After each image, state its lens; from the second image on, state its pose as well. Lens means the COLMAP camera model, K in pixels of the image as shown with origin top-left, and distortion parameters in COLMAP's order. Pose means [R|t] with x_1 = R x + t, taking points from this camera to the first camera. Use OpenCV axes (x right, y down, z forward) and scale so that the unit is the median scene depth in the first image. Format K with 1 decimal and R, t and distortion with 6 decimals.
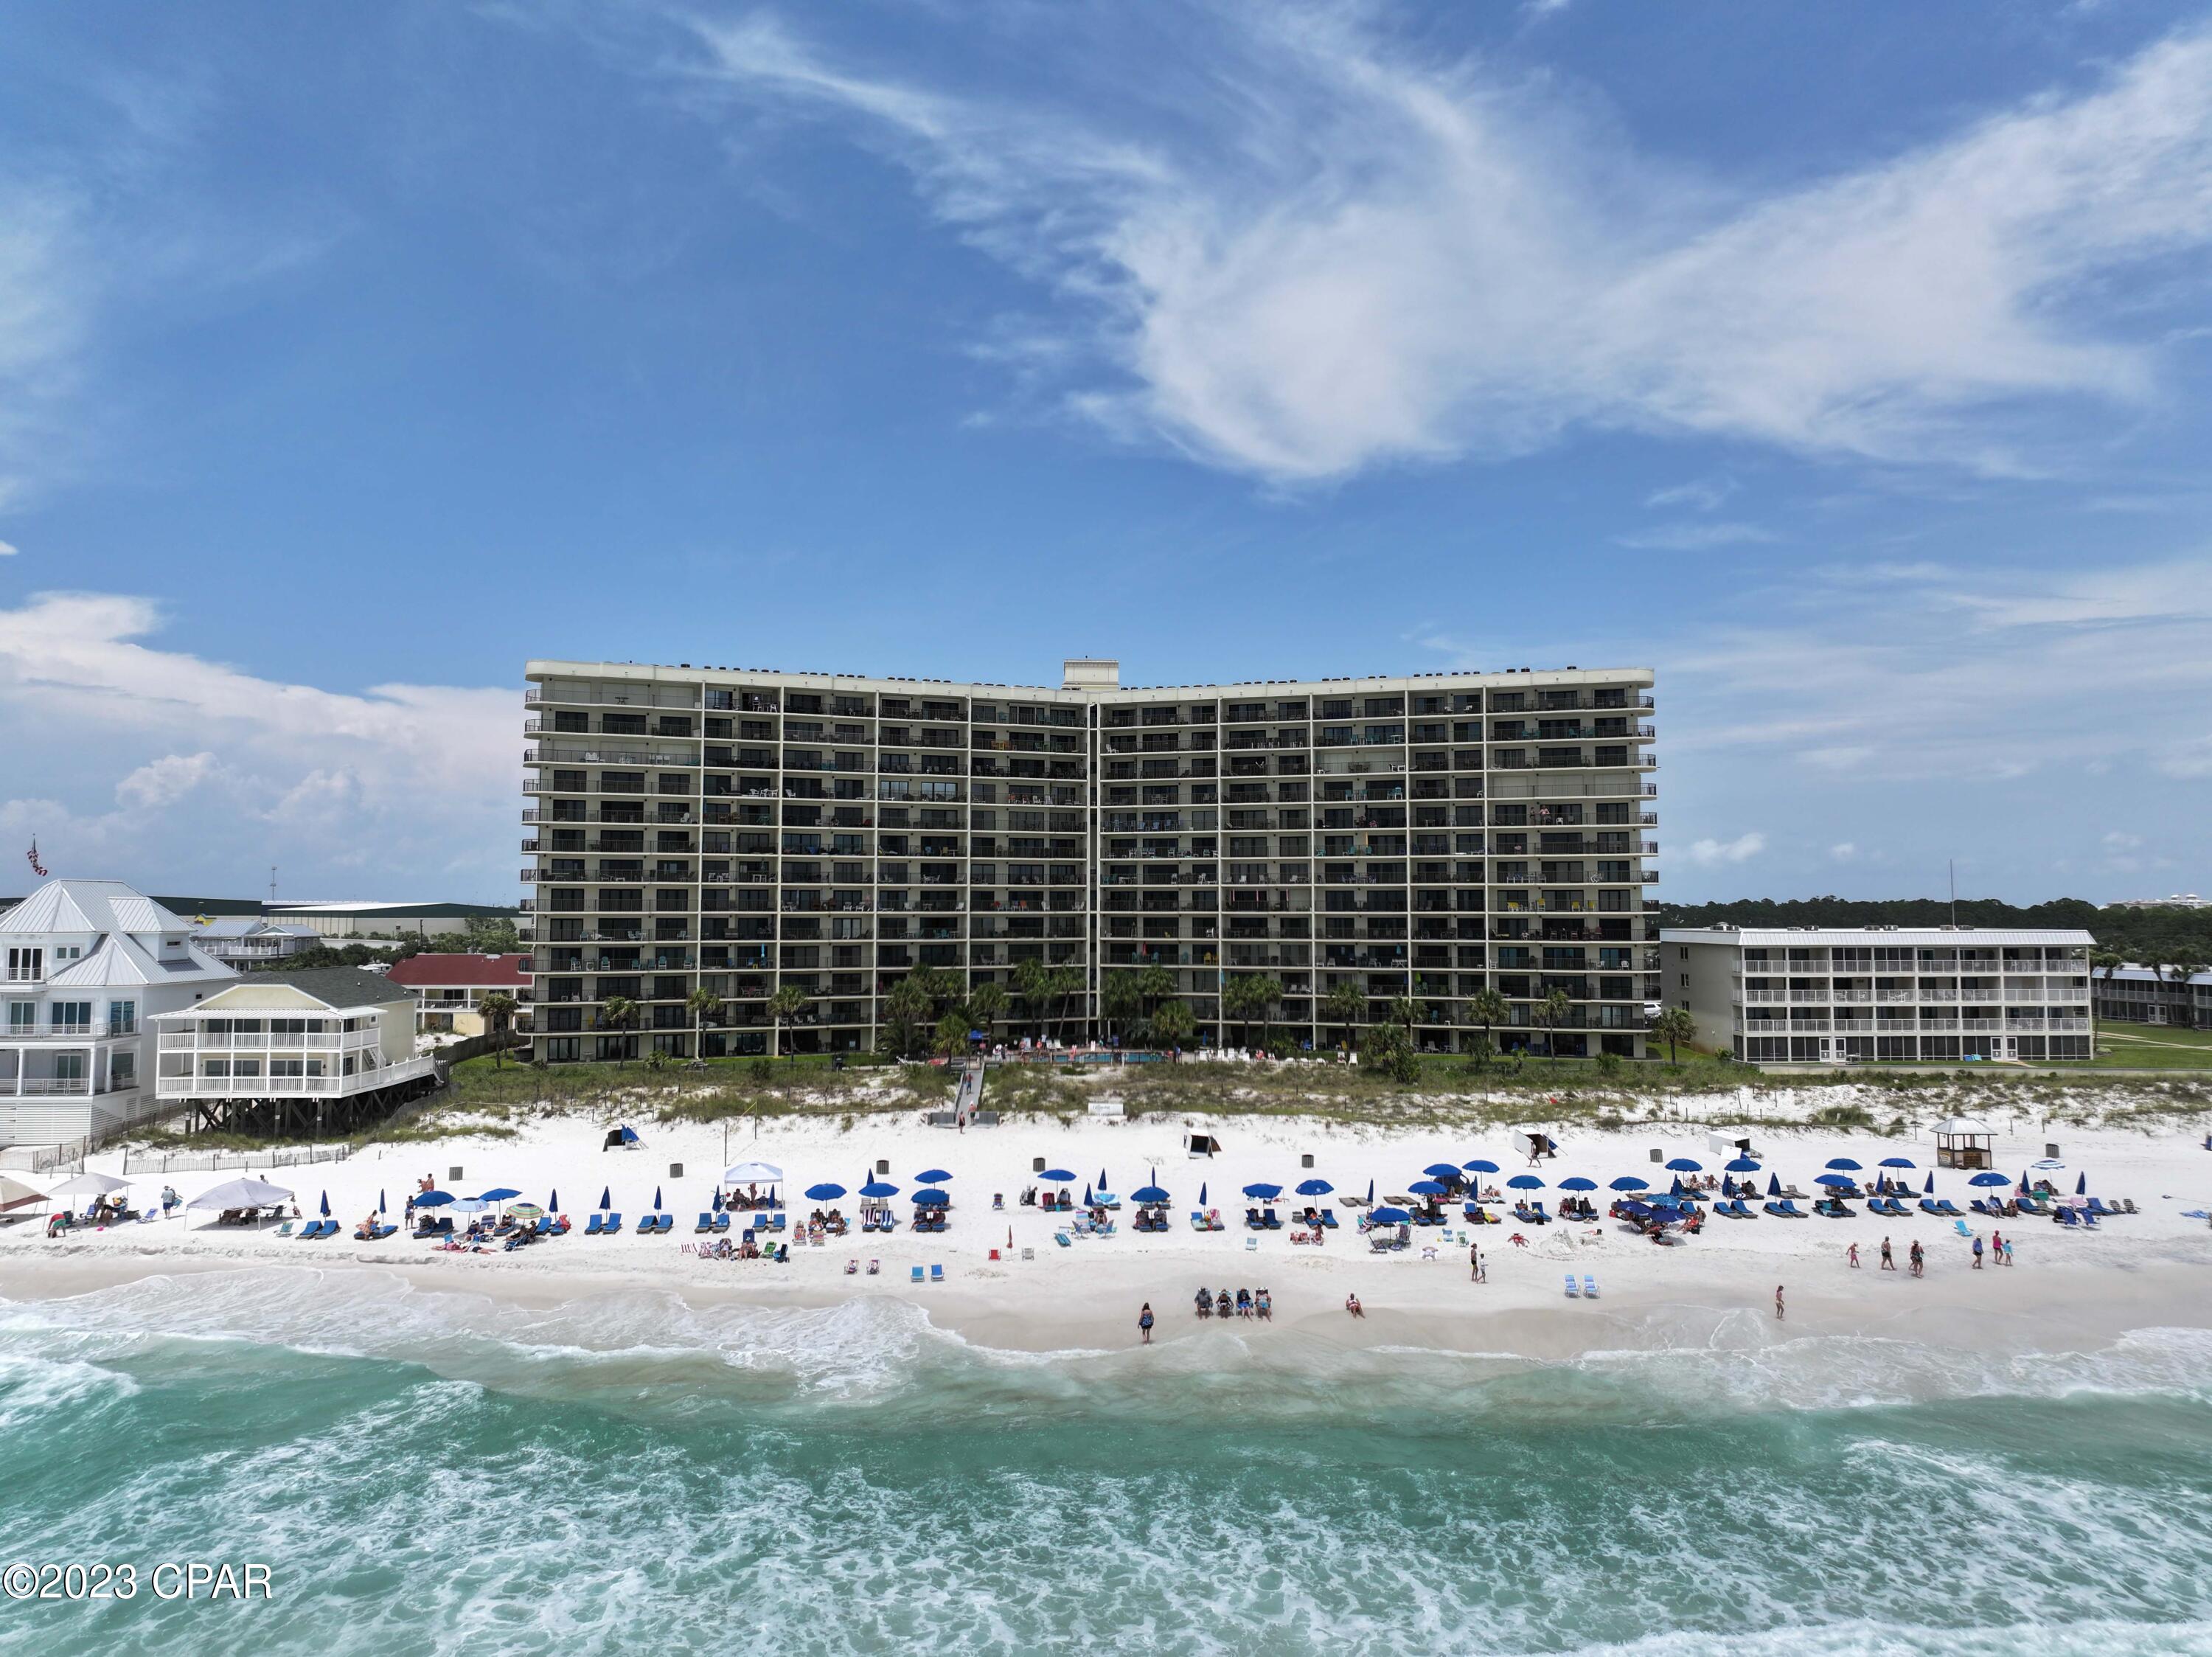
lens RADIAL K [[1556.0, 0, 1110.5], [0, 1556.0, 821.1], [0, 0, 1]] dist [0.015459, -0.005585]
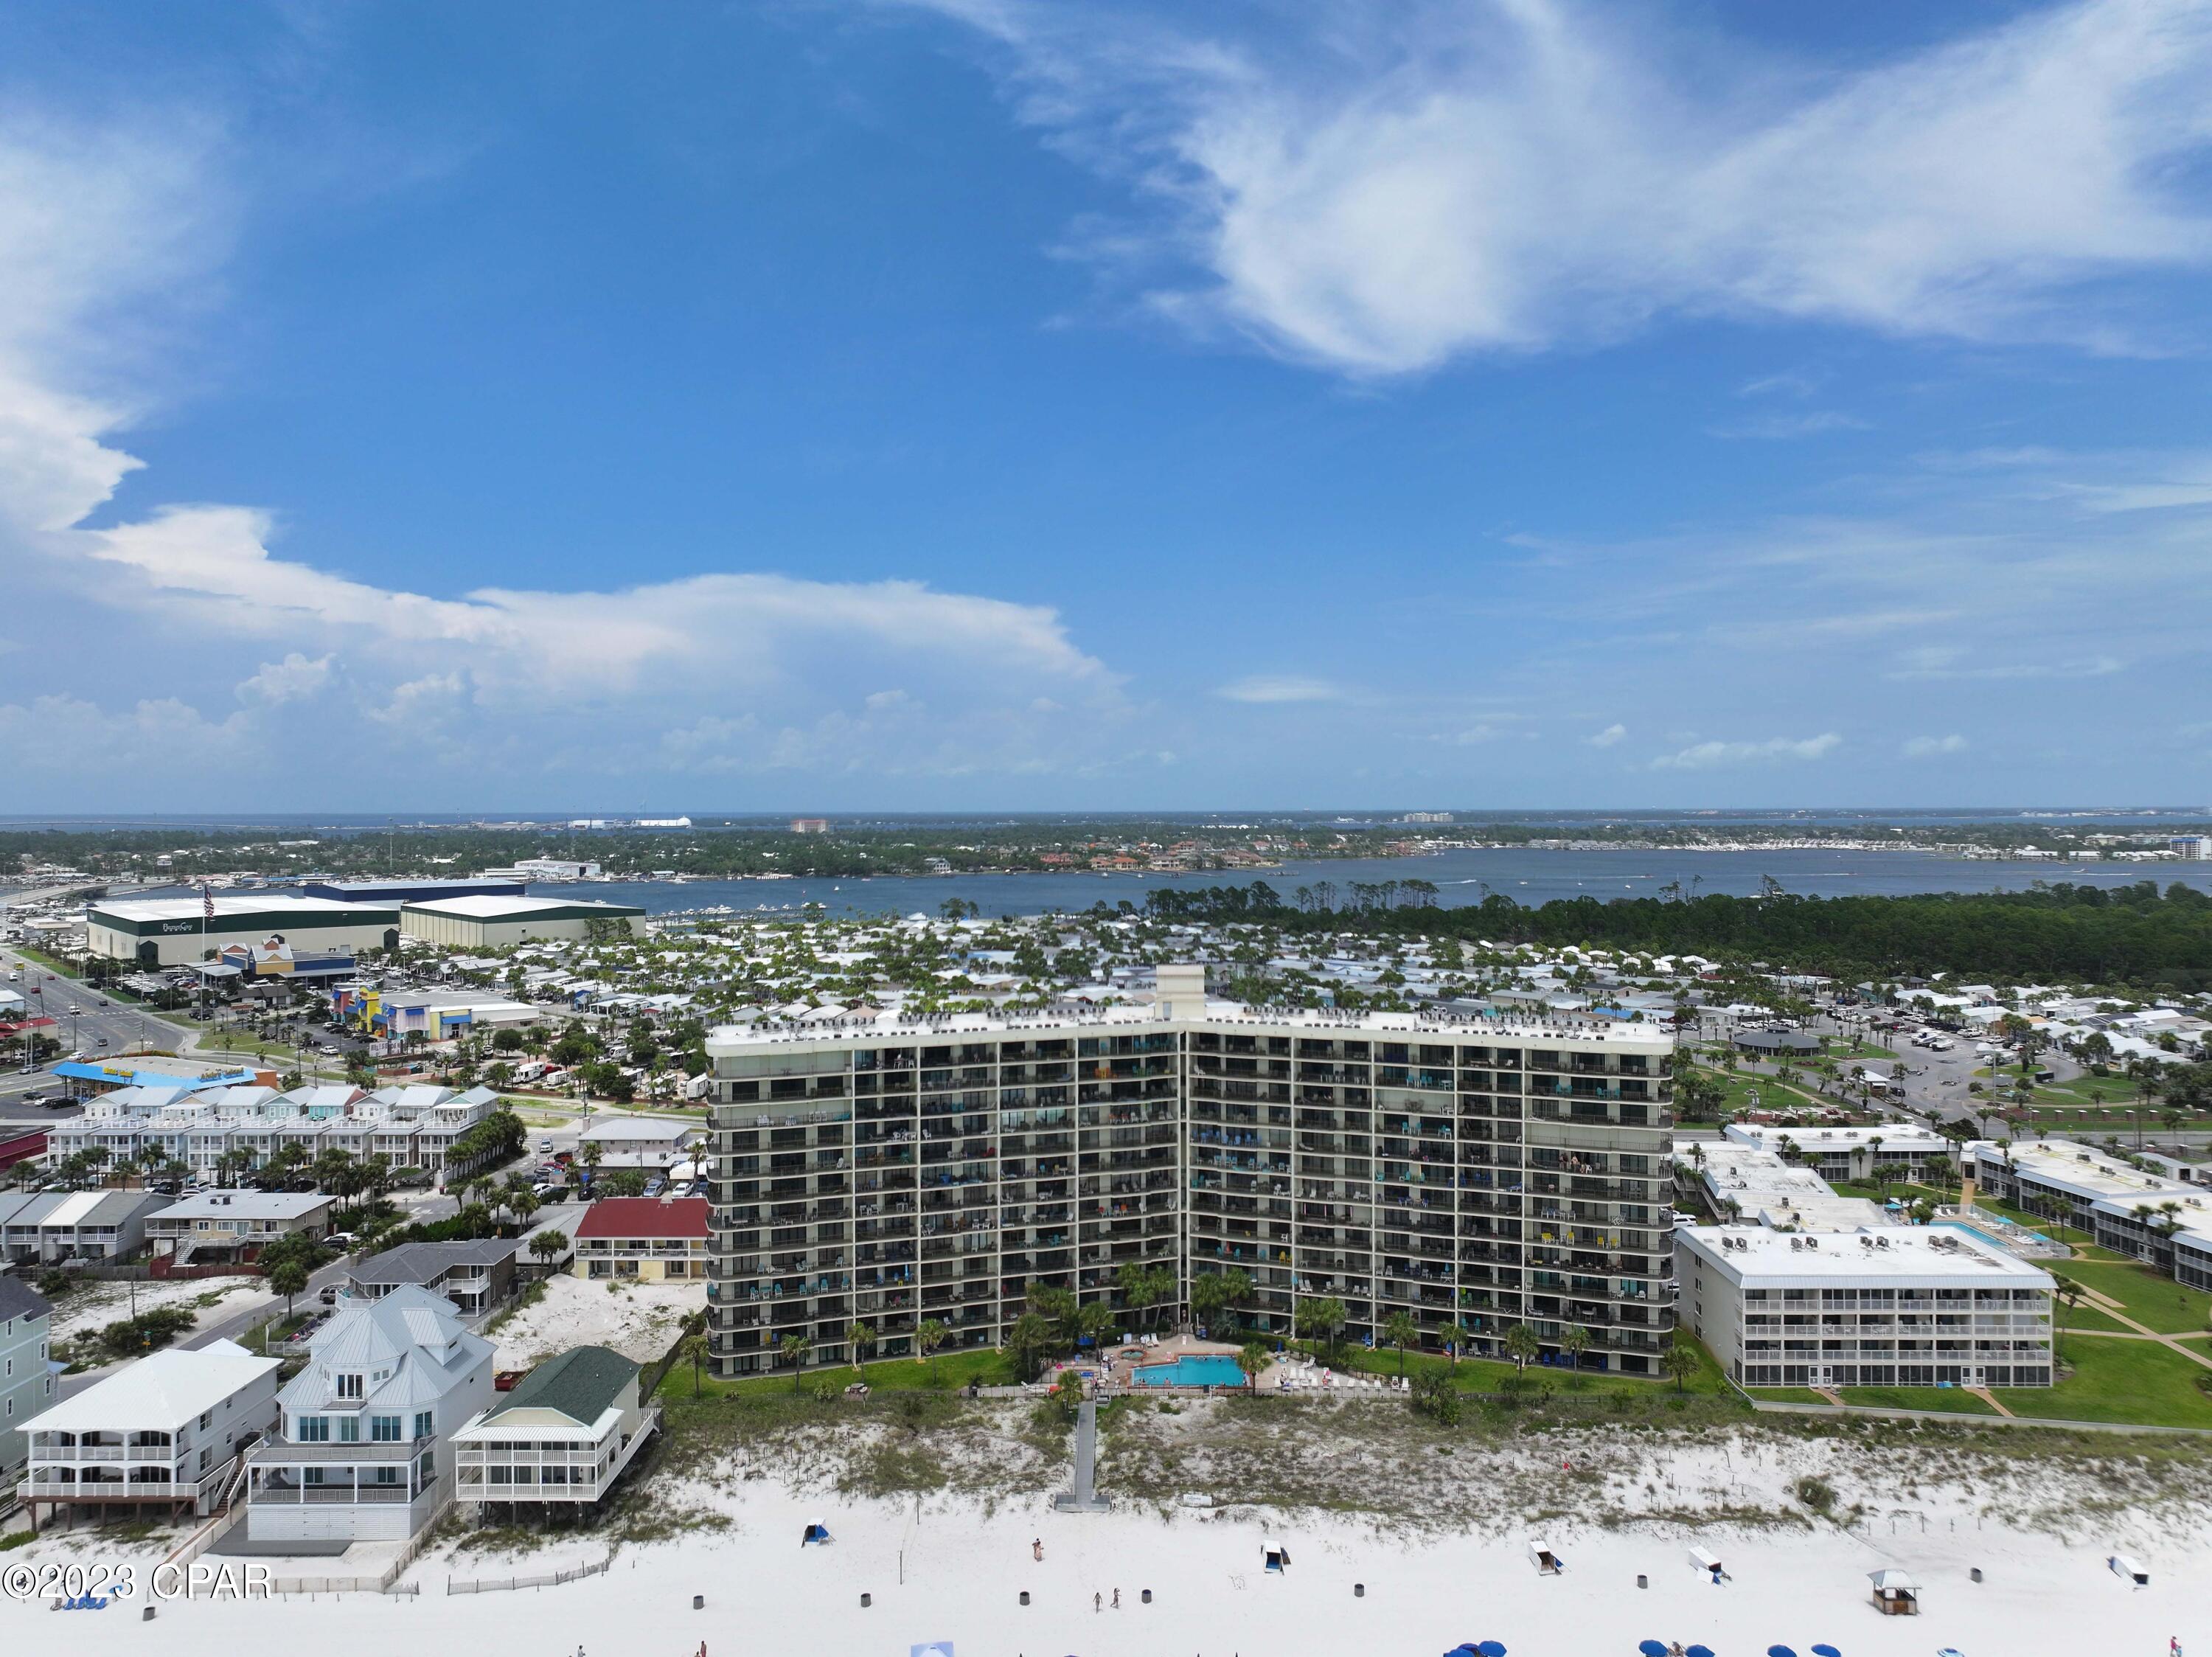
lens RADIAL K [[1539.1, 0, 1107.4], [0, 1539.1, 807.6], [0, 0, 1]] dist [-0.015628, 0.020299]
pose [[0.998480, -0.003747, -0.054990, -0.003956], [0.006771, 0.998468, 0.054911, -0.333245], [0.054700, -0.055200, 0.996976, -0.141825]]
